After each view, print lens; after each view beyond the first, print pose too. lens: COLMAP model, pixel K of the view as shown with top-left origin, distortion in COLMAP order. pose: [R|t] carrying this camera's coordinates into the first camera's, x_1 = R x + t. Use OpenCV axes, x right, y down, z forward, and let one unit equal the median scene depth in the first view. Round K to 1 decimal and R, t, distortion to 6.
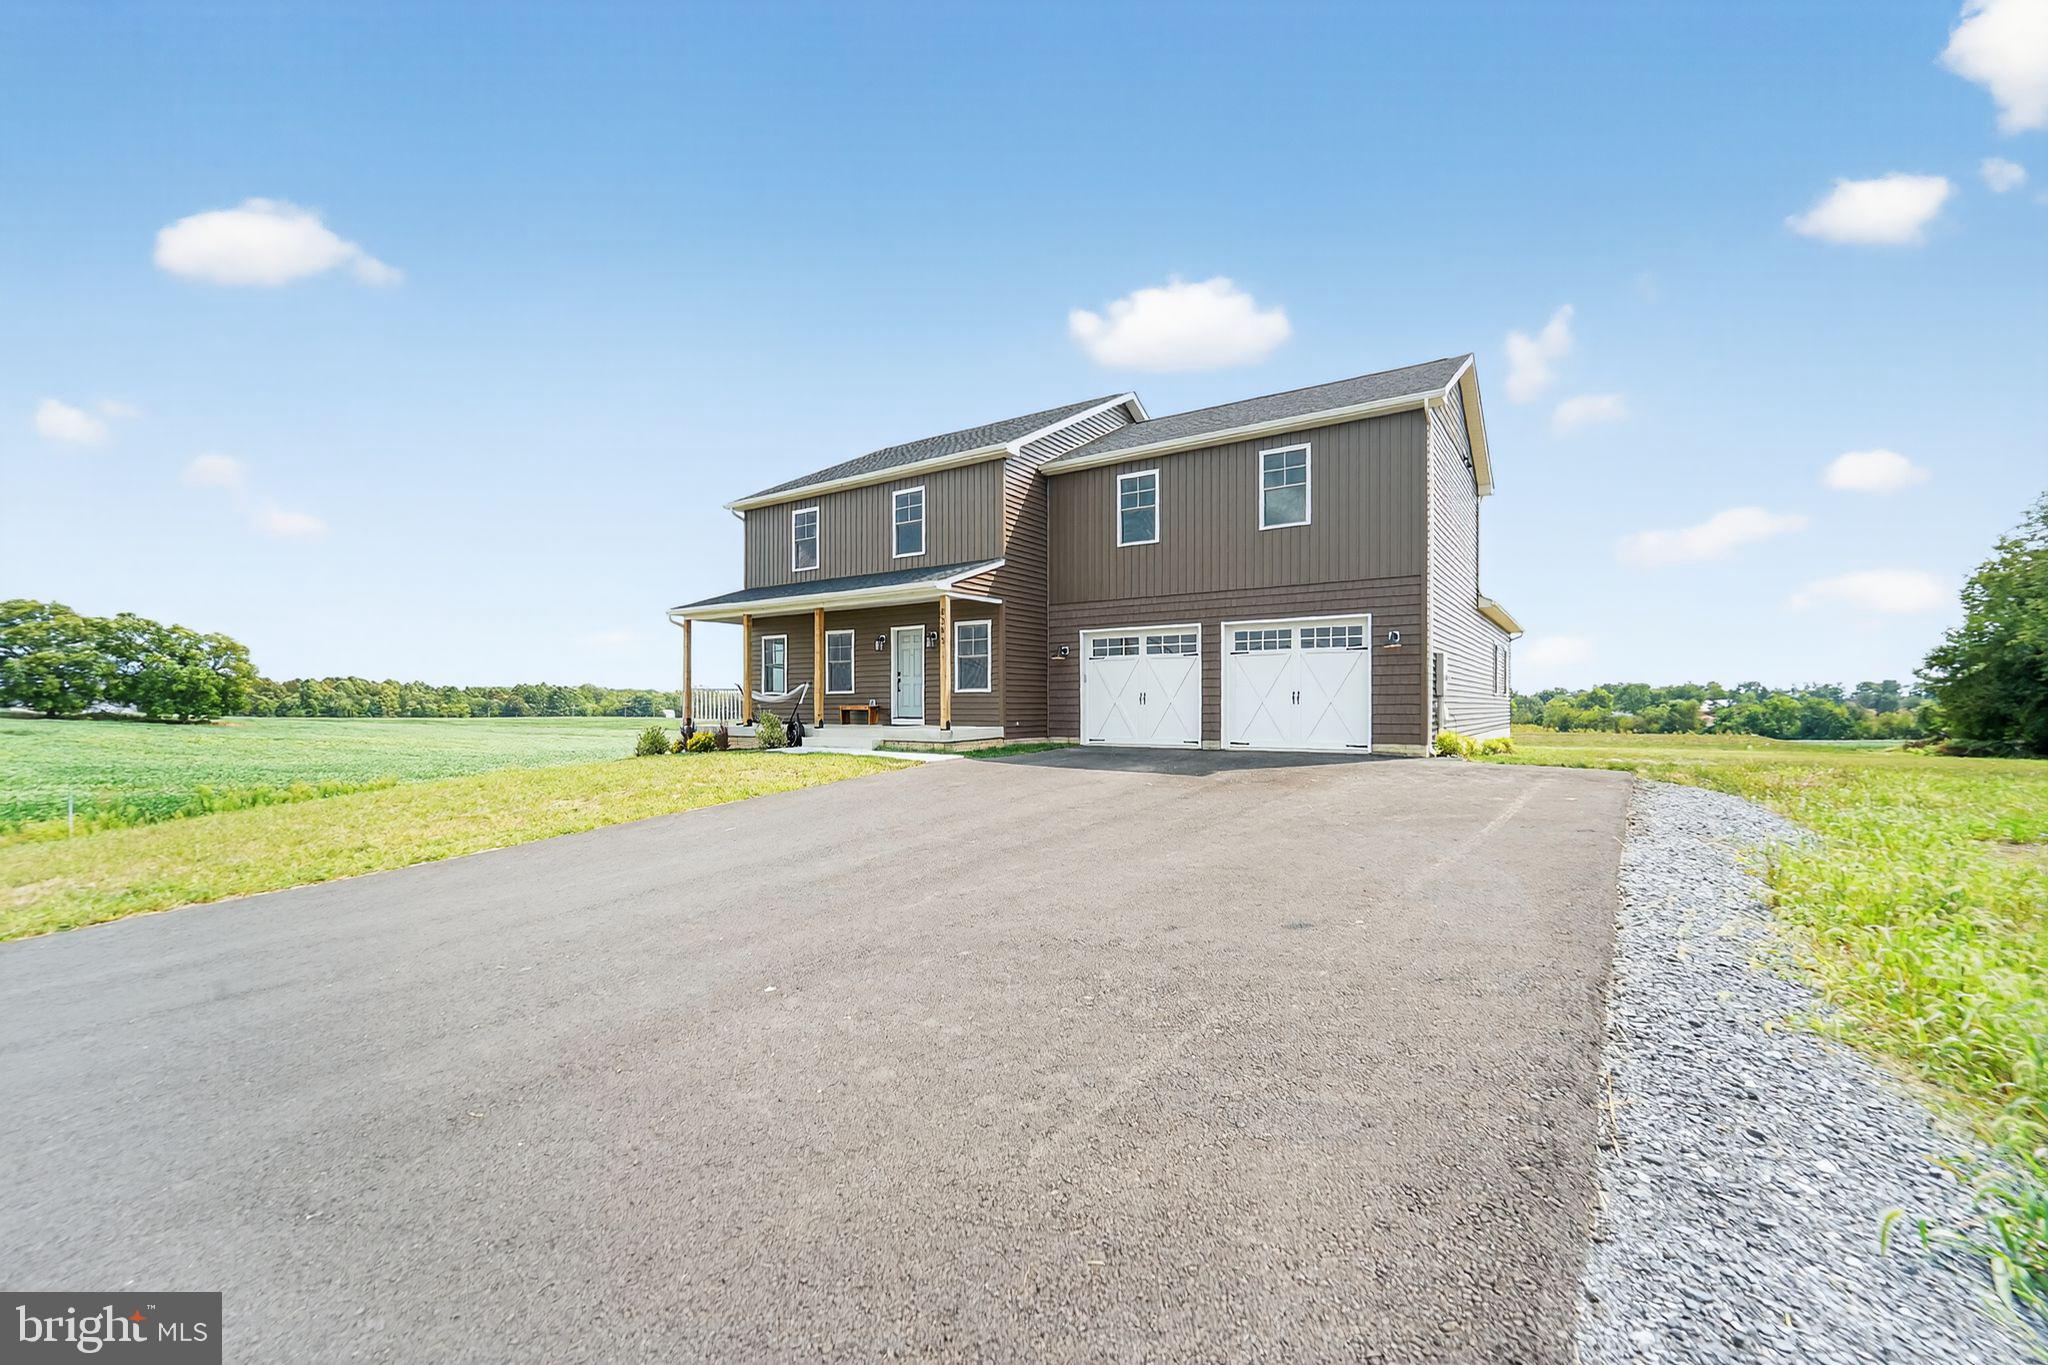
lens RADIAL K [[842.5, 0, 1028.9], [0, 842.5, 693.8], [0, 0, 1]] dist [-0.004540, -0.000518]
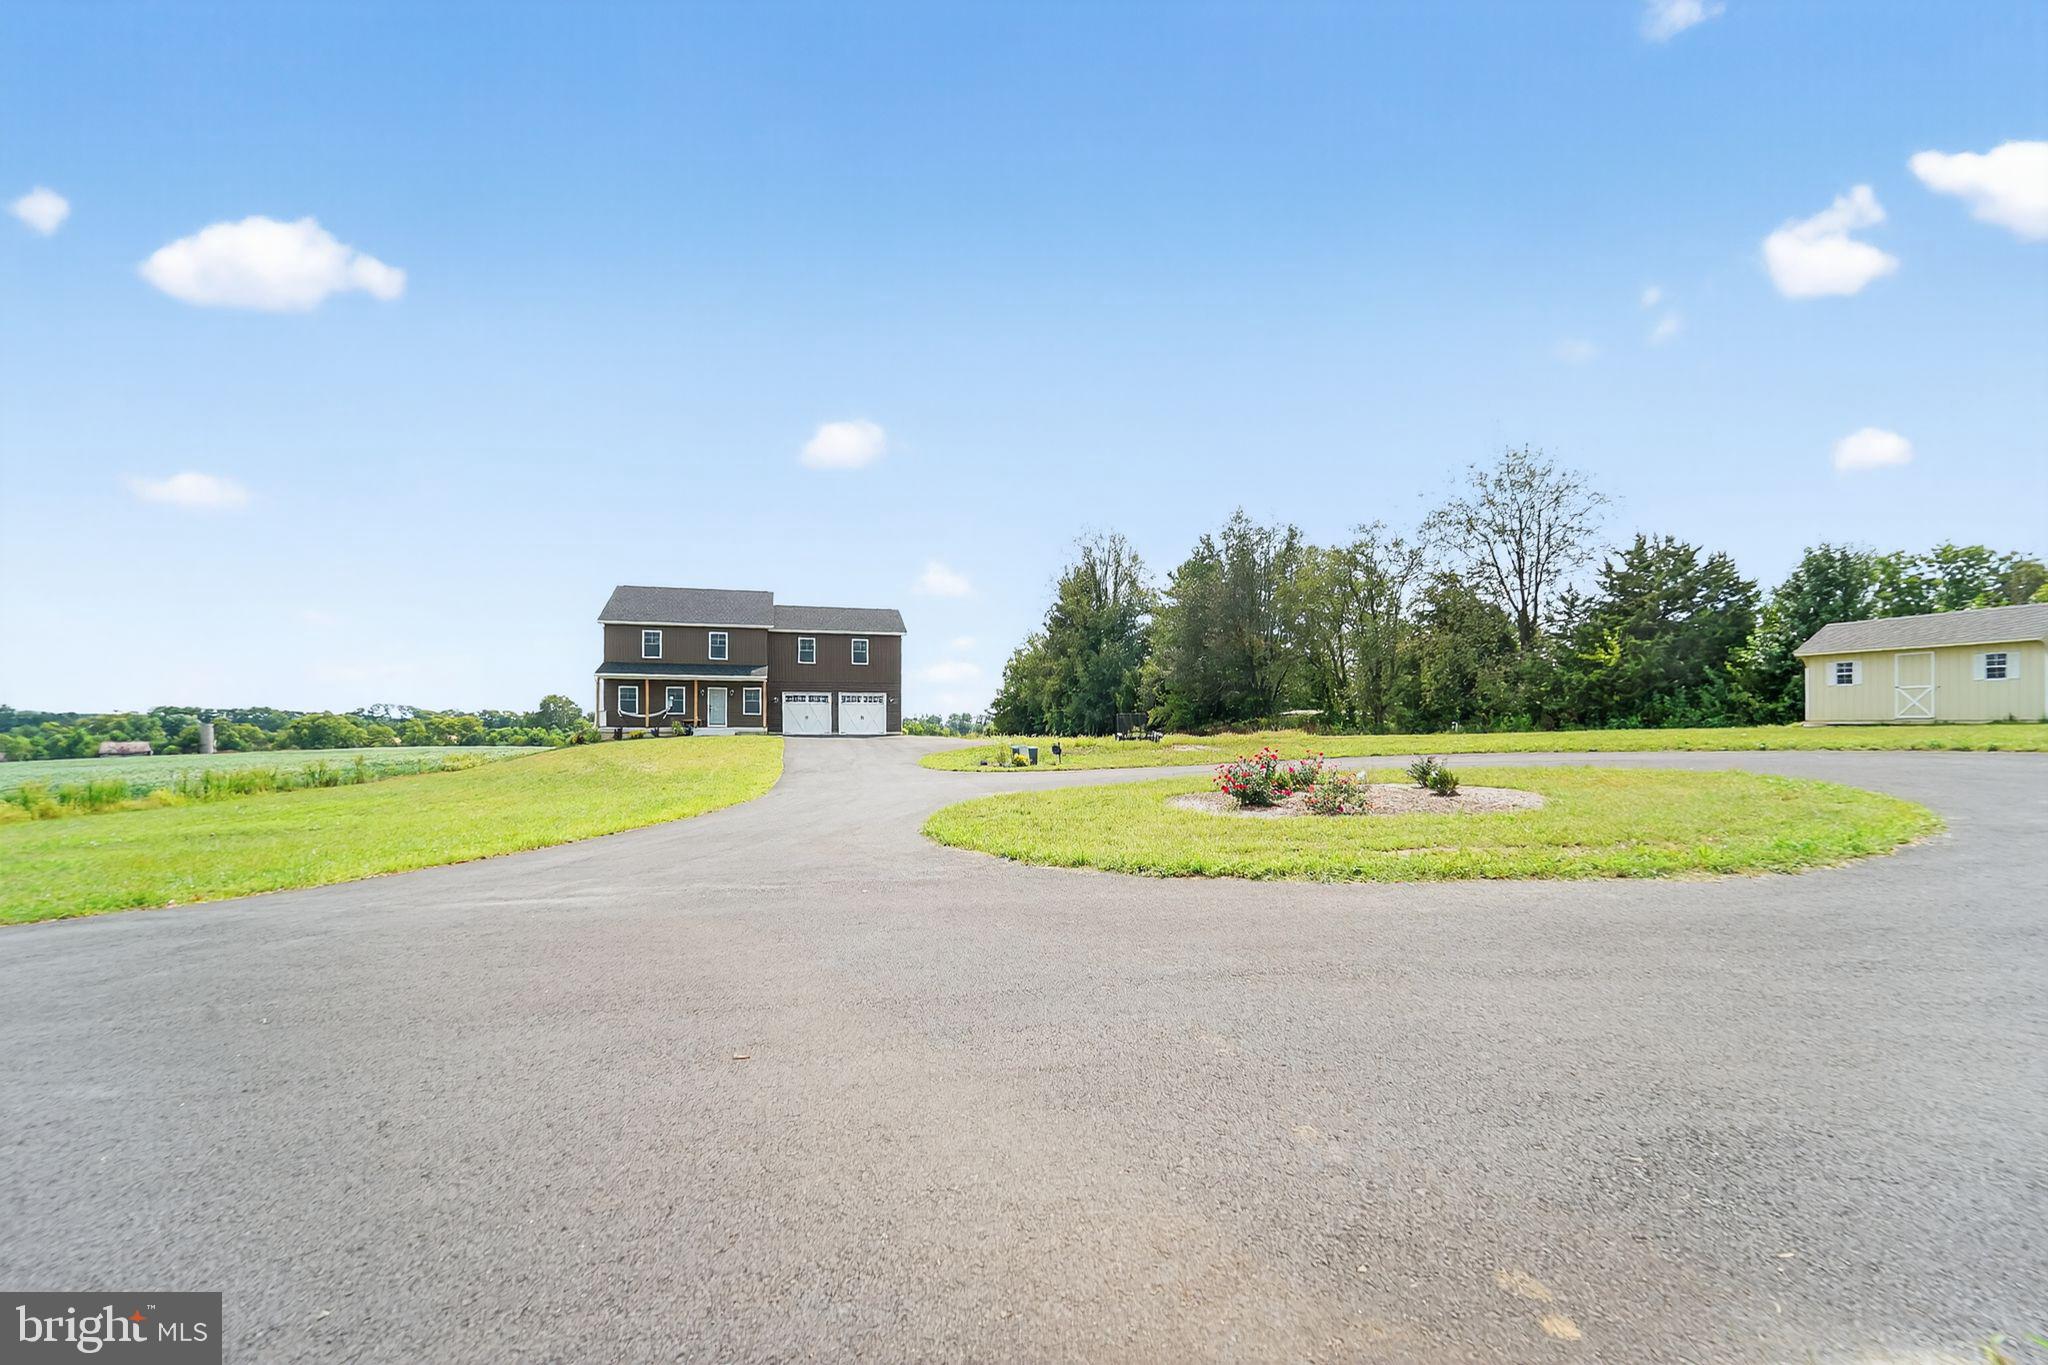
lens RADIAL K [[842.5, 0, 1025.8], [0, 842.5, 688.1], [0, 0, 1]] dist [-0.004540, -0.000518]
pose [[0.644961, 0.037986, 0.763270, -1.480949], [-0.009777, 0.999092, -0.041461, 0.015180], [-0.764153, 0.019279, 0.644747, -1.306500]]
